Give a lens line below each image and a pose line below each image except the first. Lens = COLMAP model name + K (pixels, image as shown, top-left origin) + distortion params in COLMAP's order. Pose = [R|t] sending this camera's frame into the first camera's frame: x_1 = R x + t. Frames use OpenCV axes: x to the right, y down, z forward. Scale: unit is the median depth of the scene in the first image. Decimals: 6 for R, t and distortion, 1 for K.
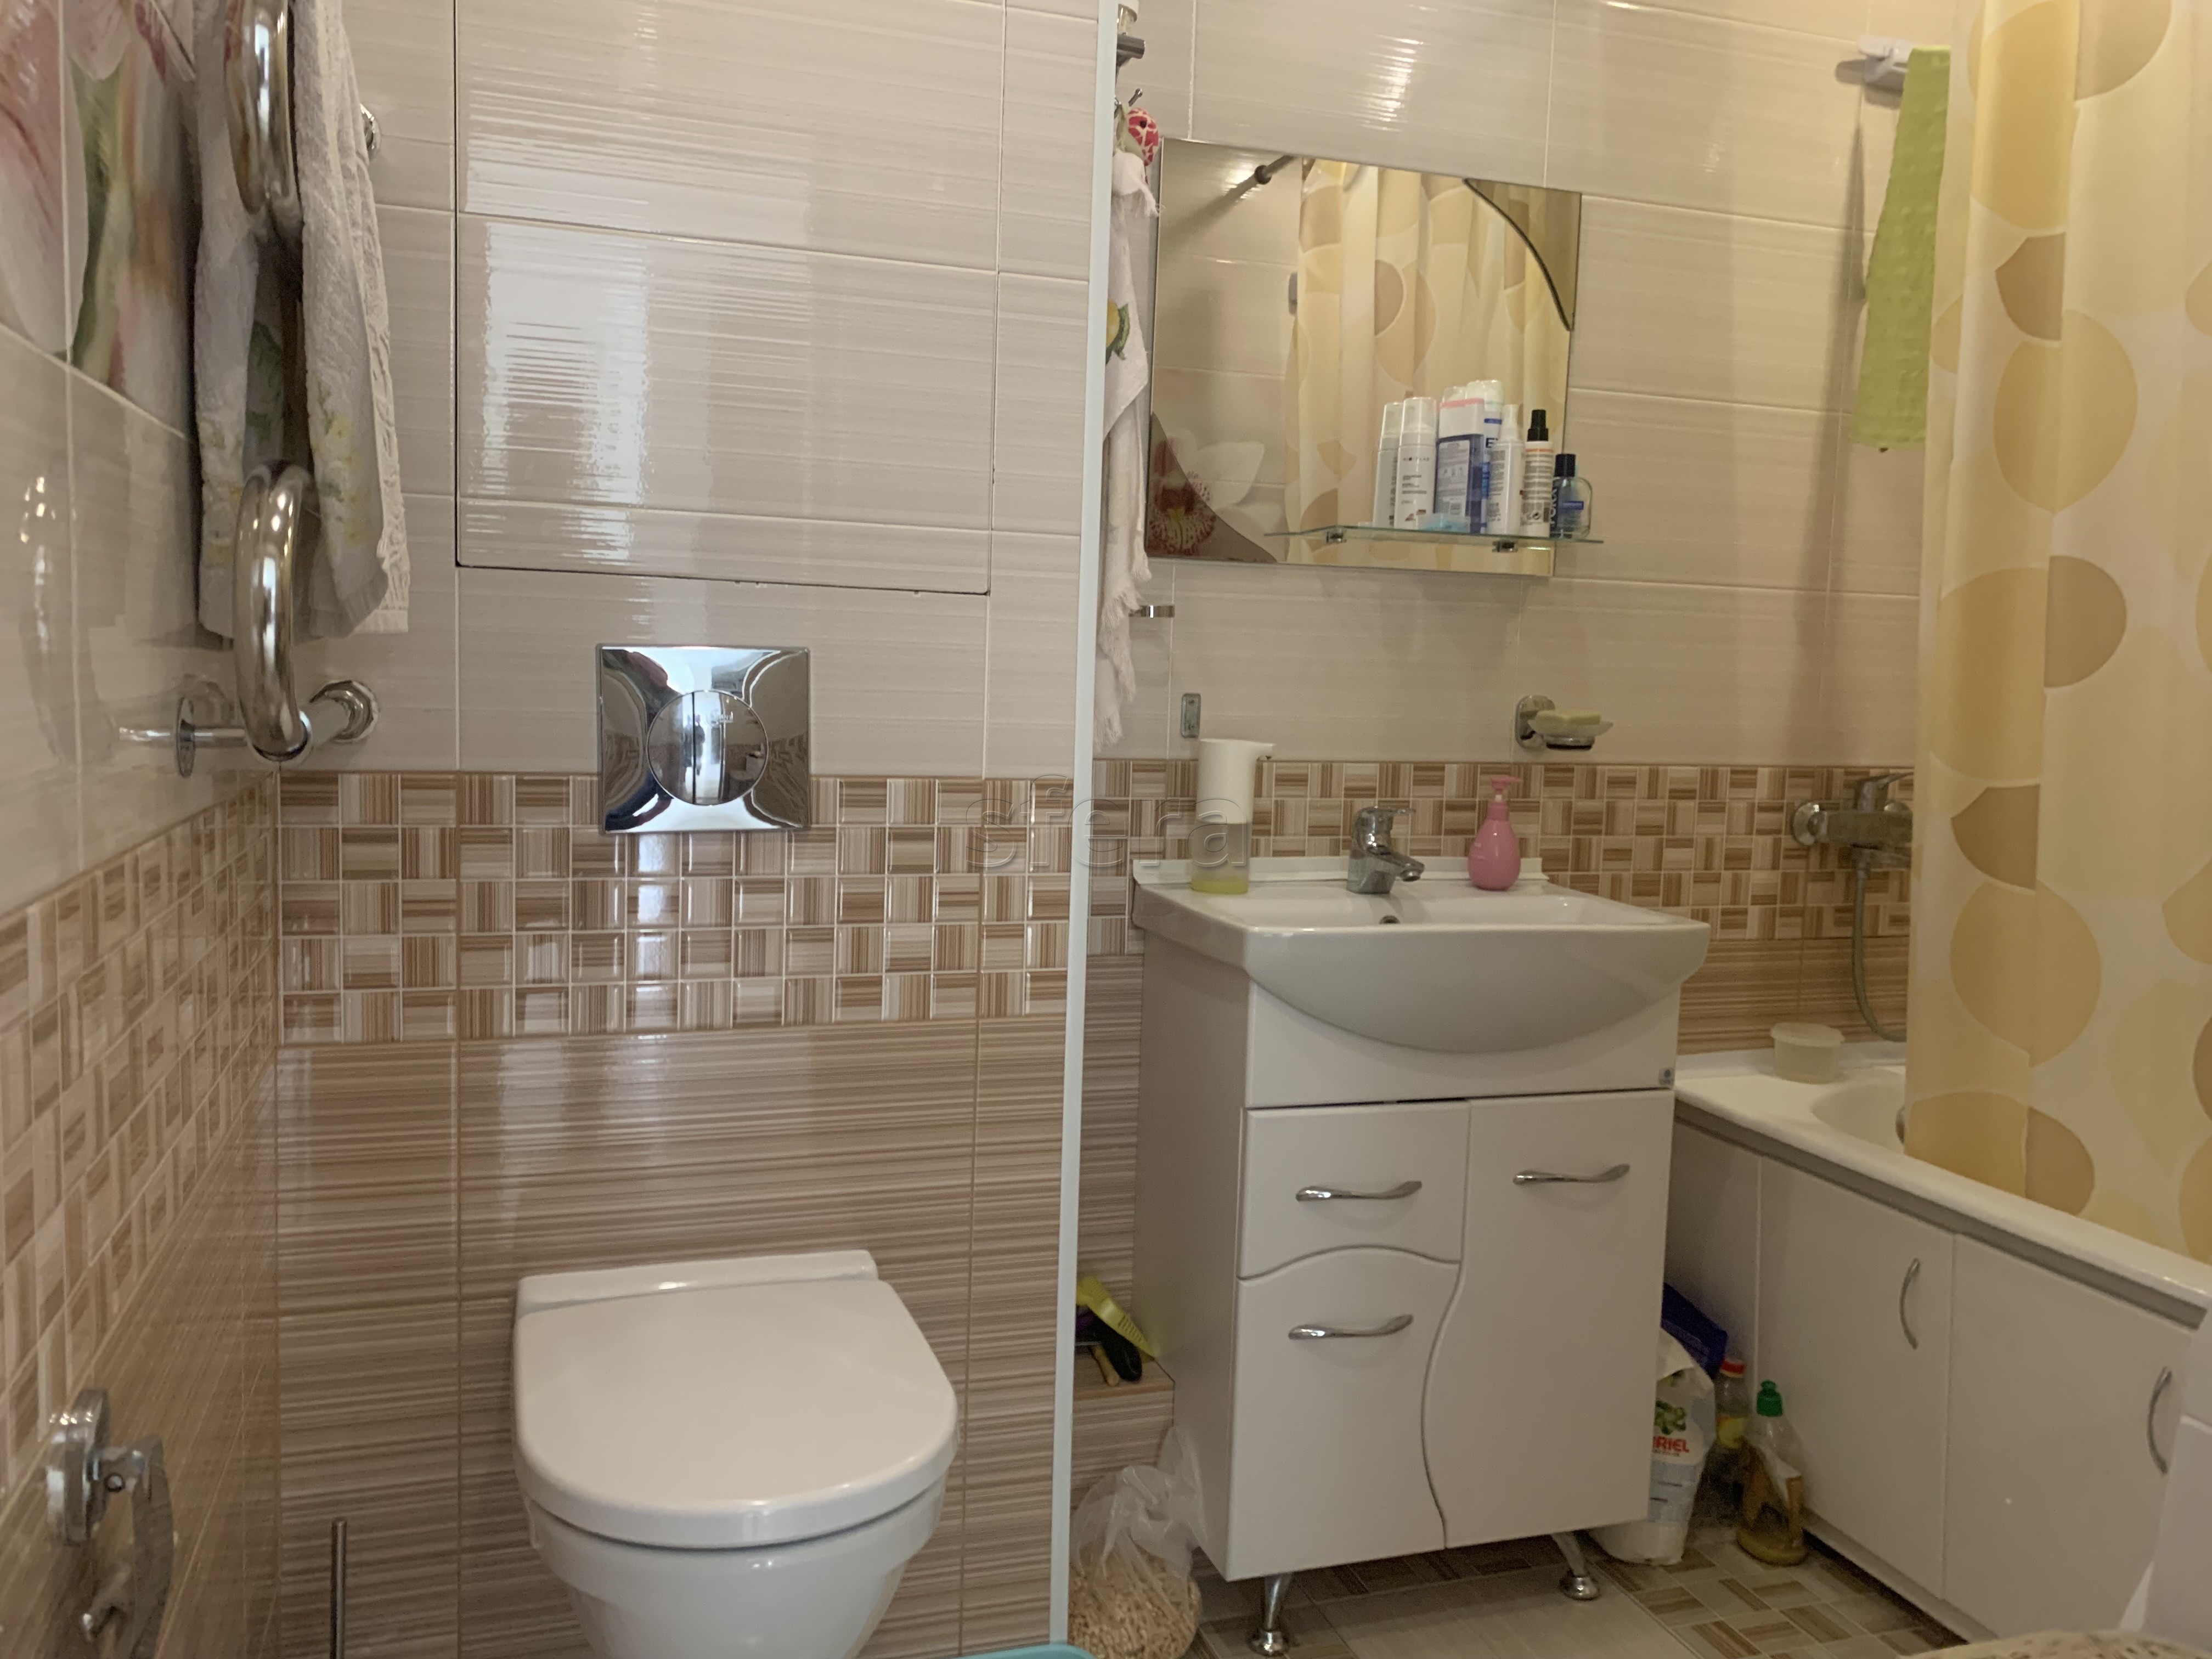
lens RADIAL K [[1684.8, 0, 1112.2], [0, 1684.8, 820.5], [0, 0, 1]] dist [0.026875, -0.023256]
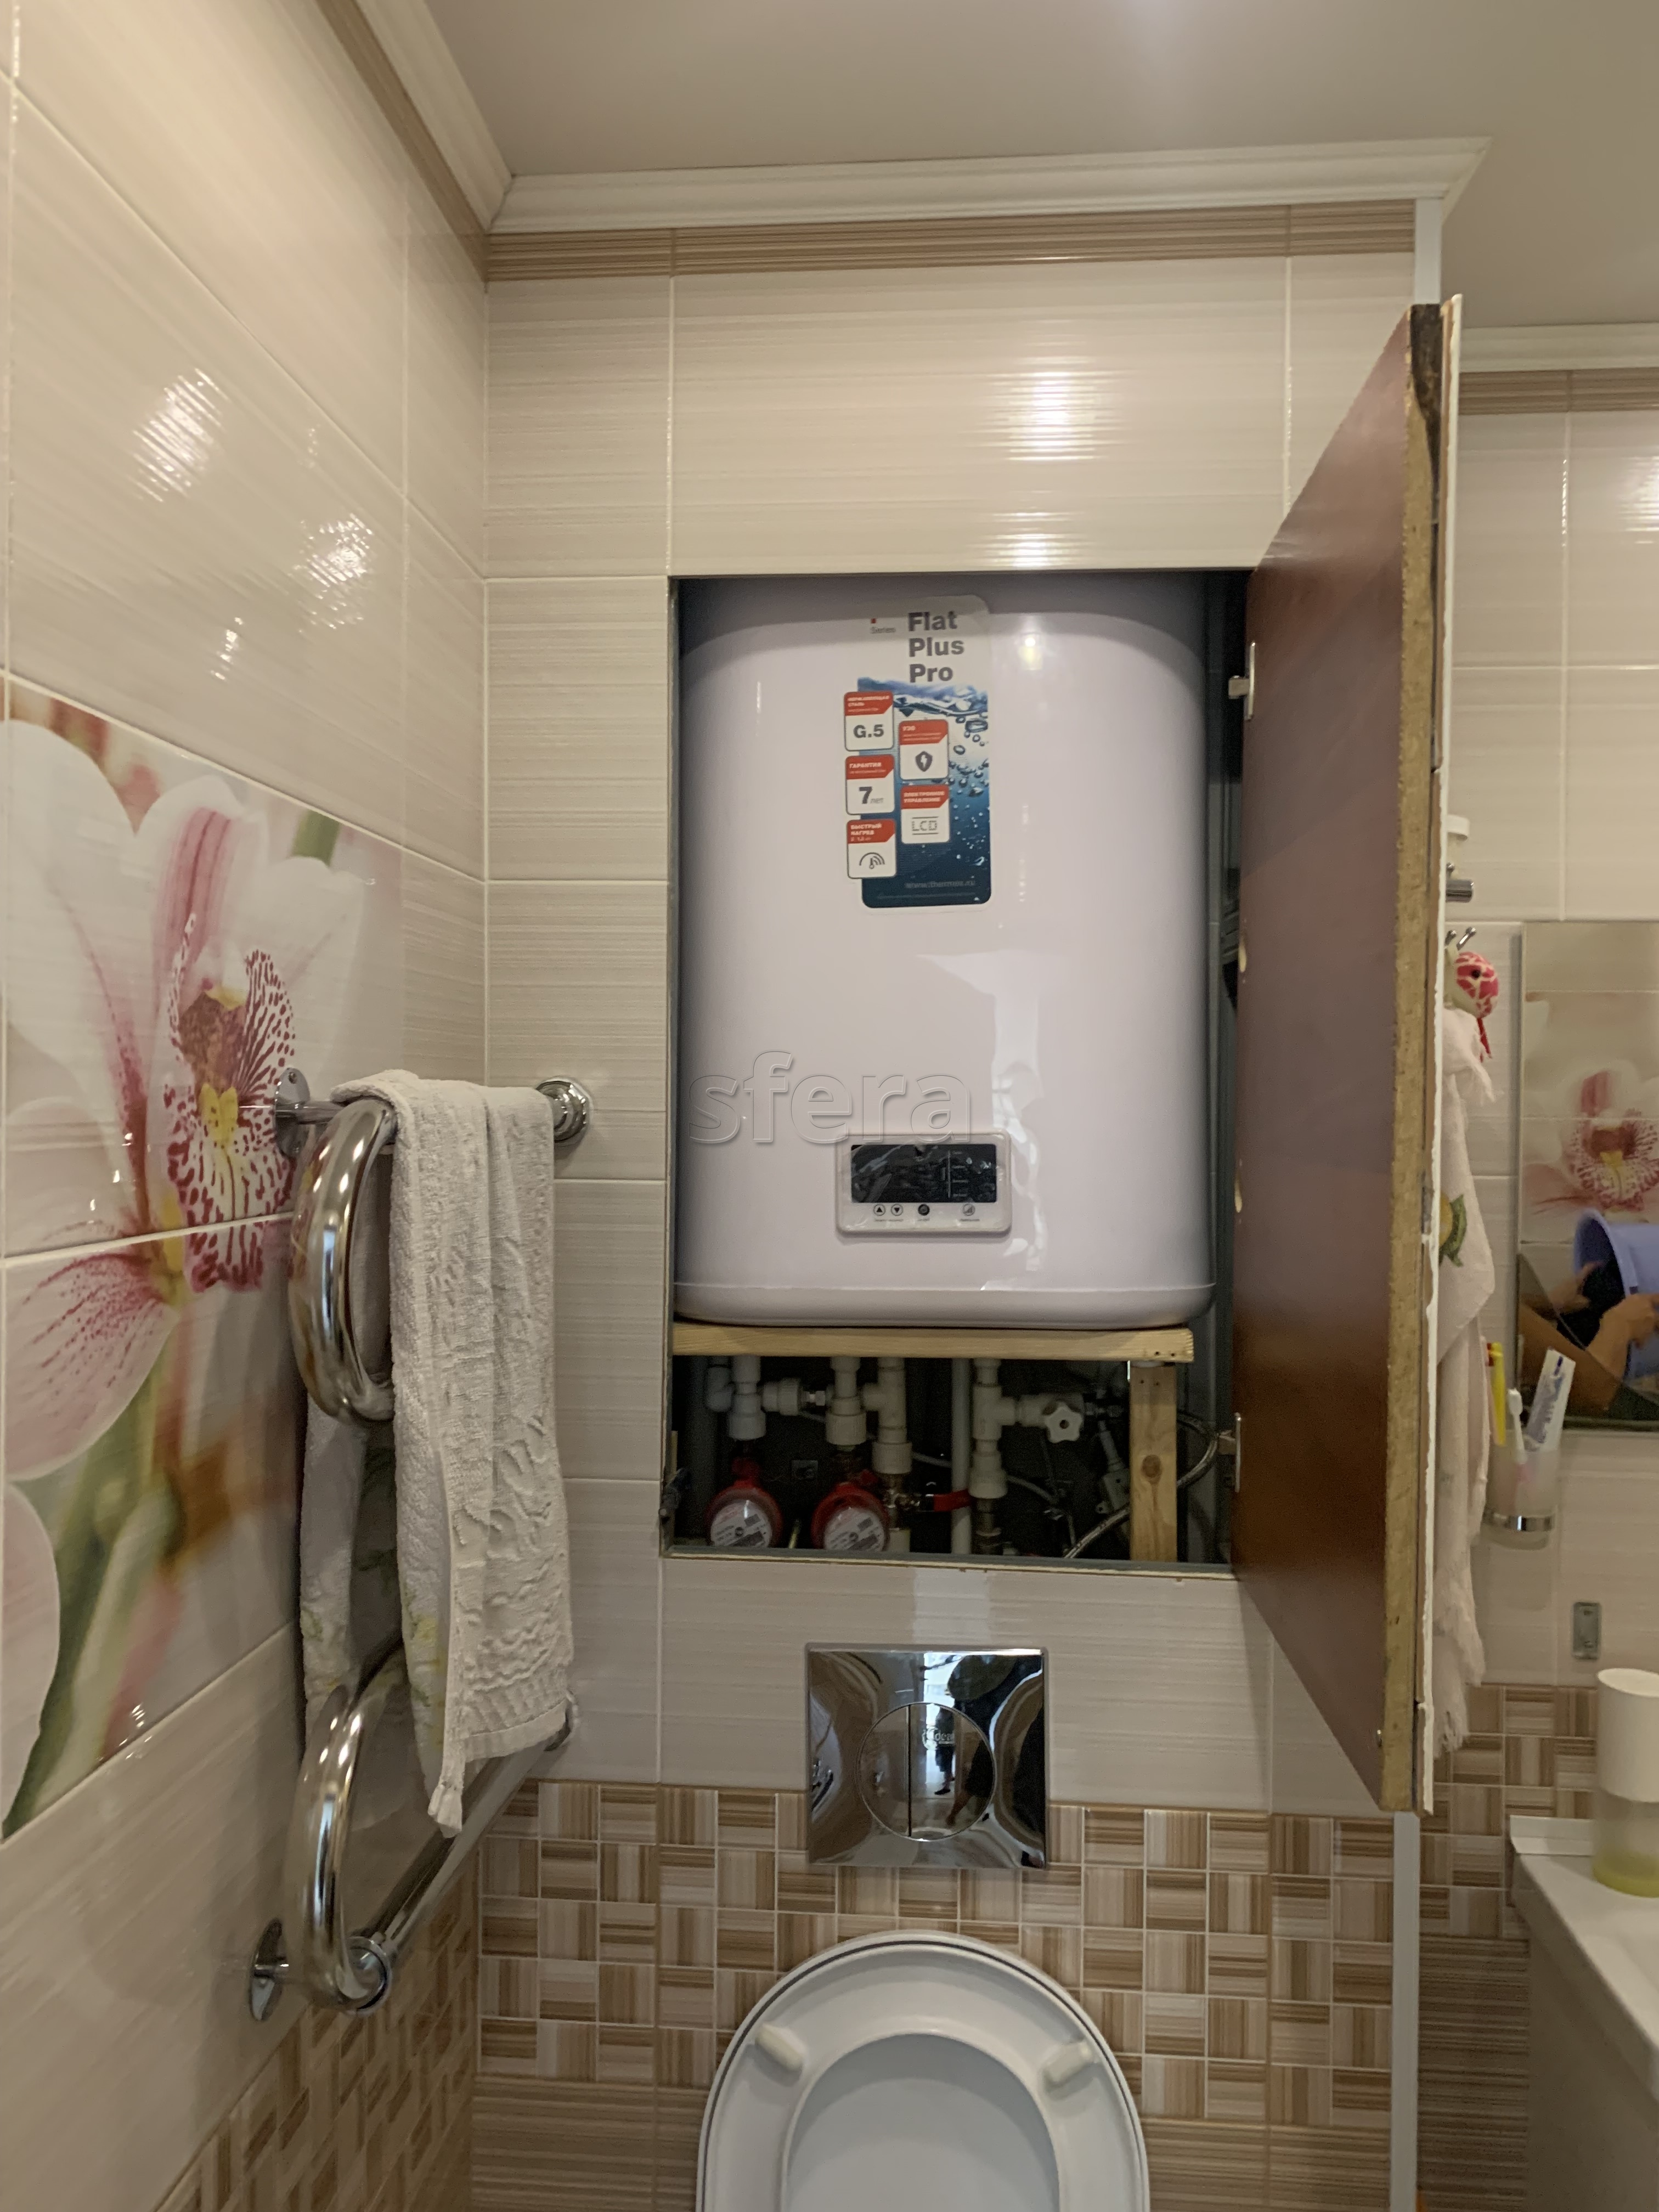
lens RADIAL K [[1684.8, 0, 842.2], [0, 1684.8, 1116.5], [0, 0, 1]] dist [0.026875, -0.023256]
pose [[0.915023, -0.022030, -0.402799, 0.072371], [-0.021868, 0.994331, -0.104060, -0.285188], [0.402808, 0.104025, 0.909354, 0.178010]]
